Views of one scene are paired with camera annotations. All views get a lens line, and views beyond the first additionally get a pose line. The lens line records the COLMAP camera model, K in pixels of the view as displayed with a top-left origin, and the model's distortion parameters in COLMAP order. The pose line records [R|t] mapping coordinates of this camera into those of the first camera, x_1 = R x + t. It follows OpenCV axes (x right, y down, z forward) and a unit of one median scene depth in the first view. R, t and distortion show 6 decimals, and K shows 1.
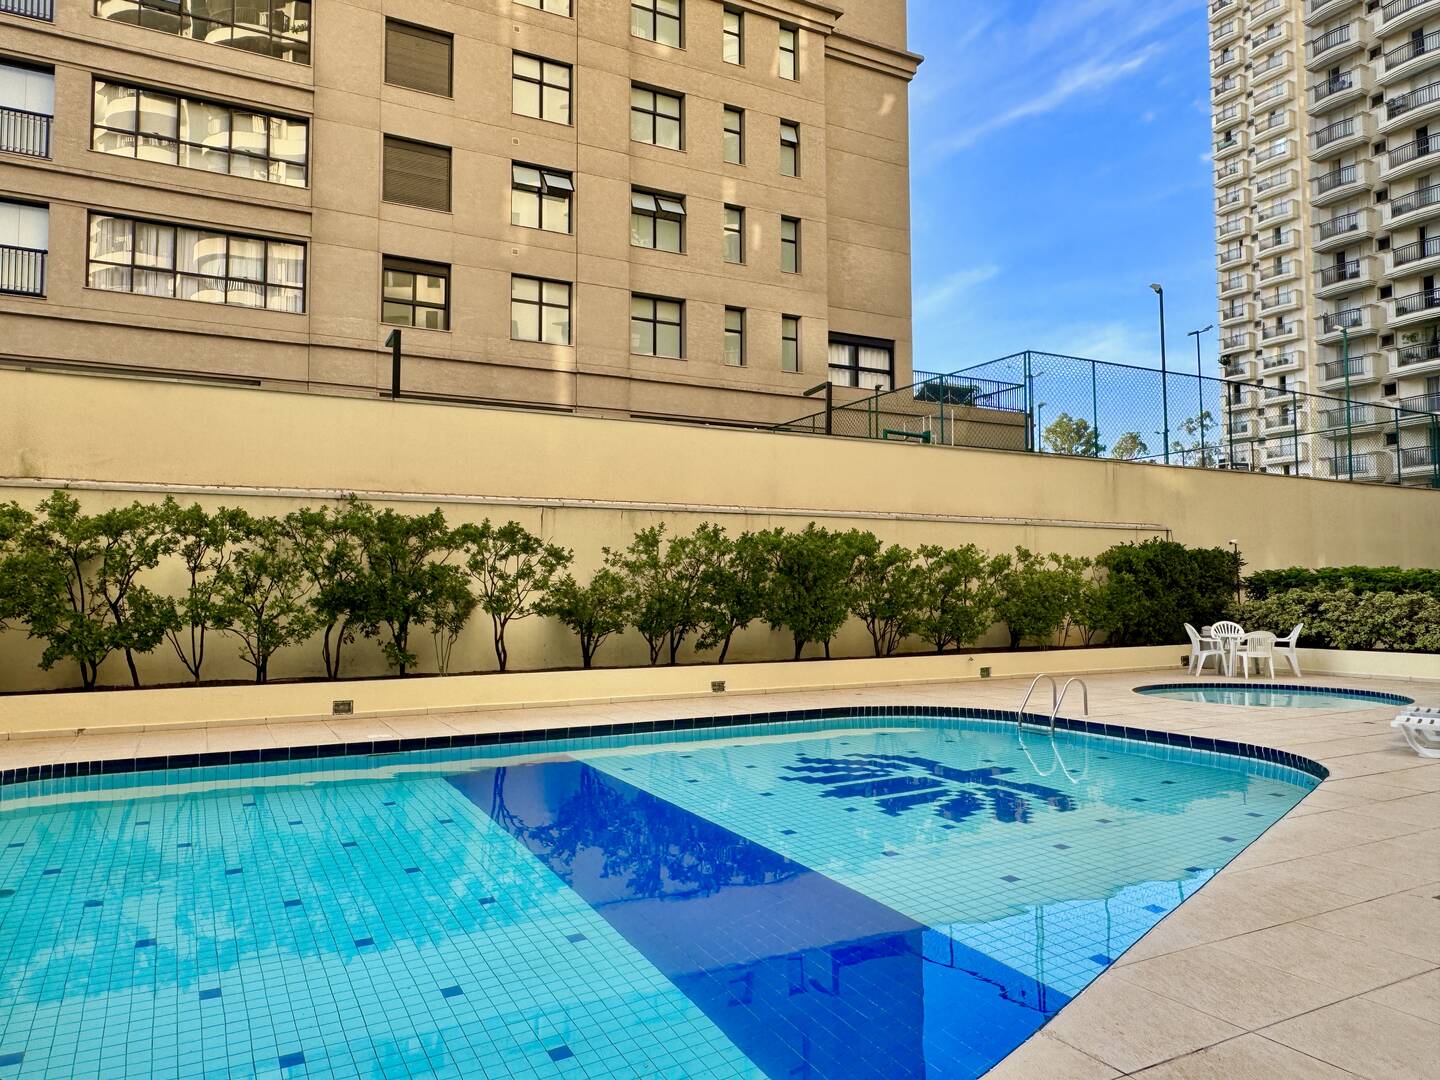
lens RADIAL K [[961.5, 0, 720.0], [0, 961.5, 540.0], [0, 0, 1]] dist [0.002957, 0.003666]
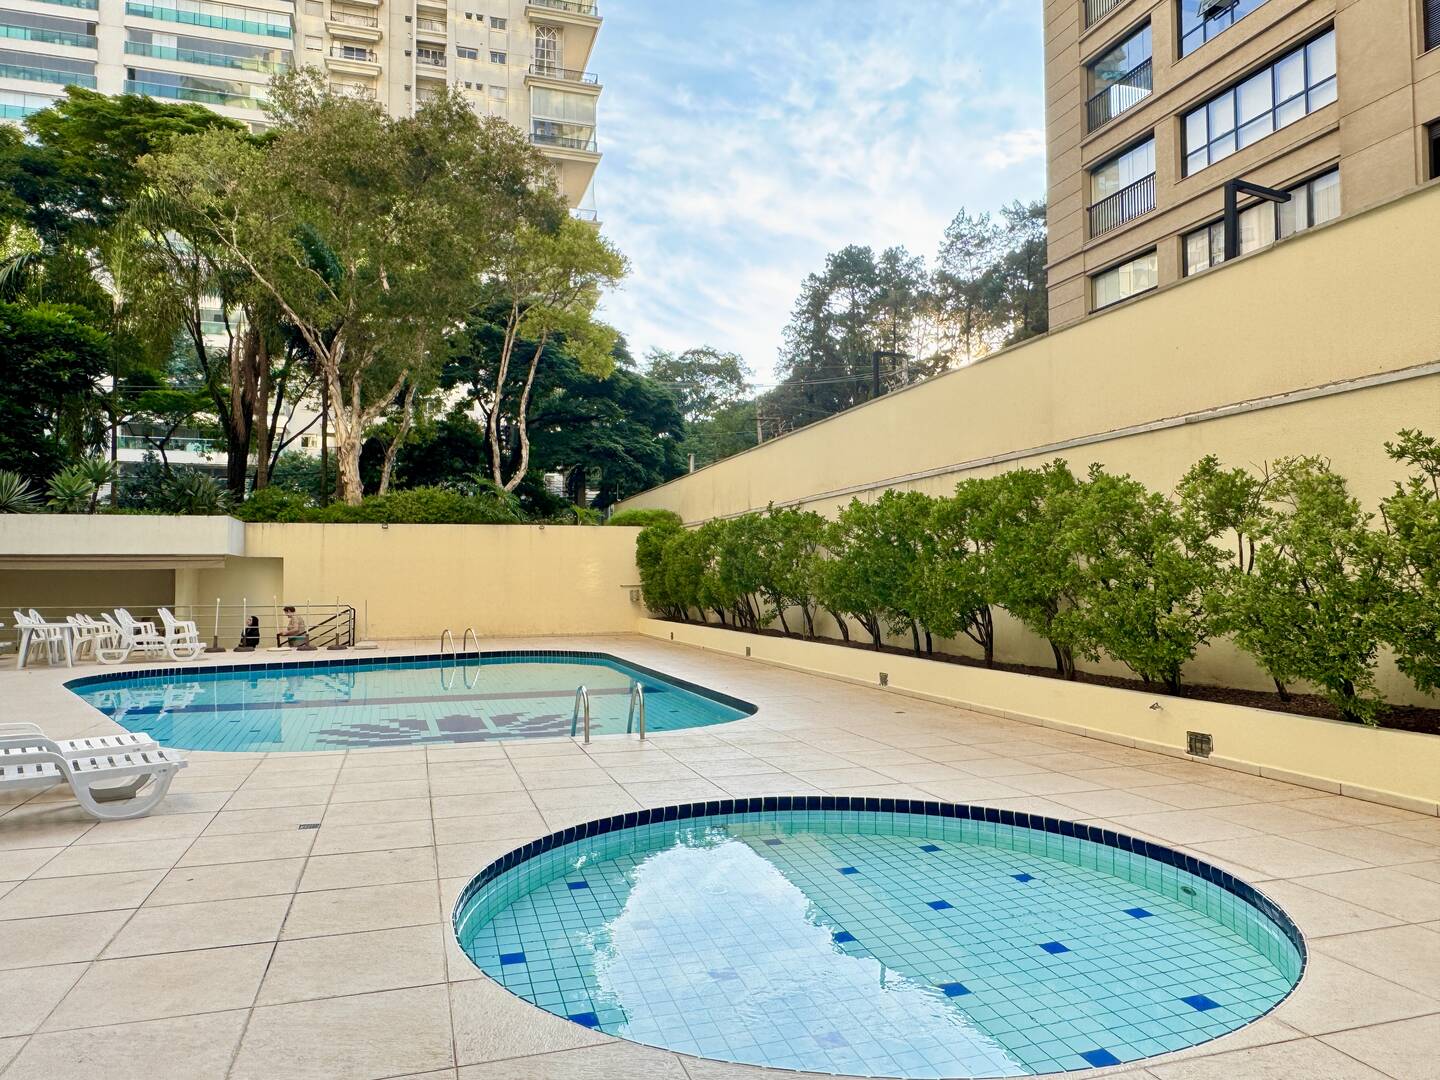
lens RADIAL K [[961.5, 0, 720.0], [0, 961.5, 540.0], [0, 0, 1]] dist [0.002957, 0.003666]
pose [[-0.173548, -0.033388, -0.984259, 0.511421], [0.066217, 0.996768, -0.045488, 0.032907], [0.982597, -0.073069, -0.170776, 0.583334]]
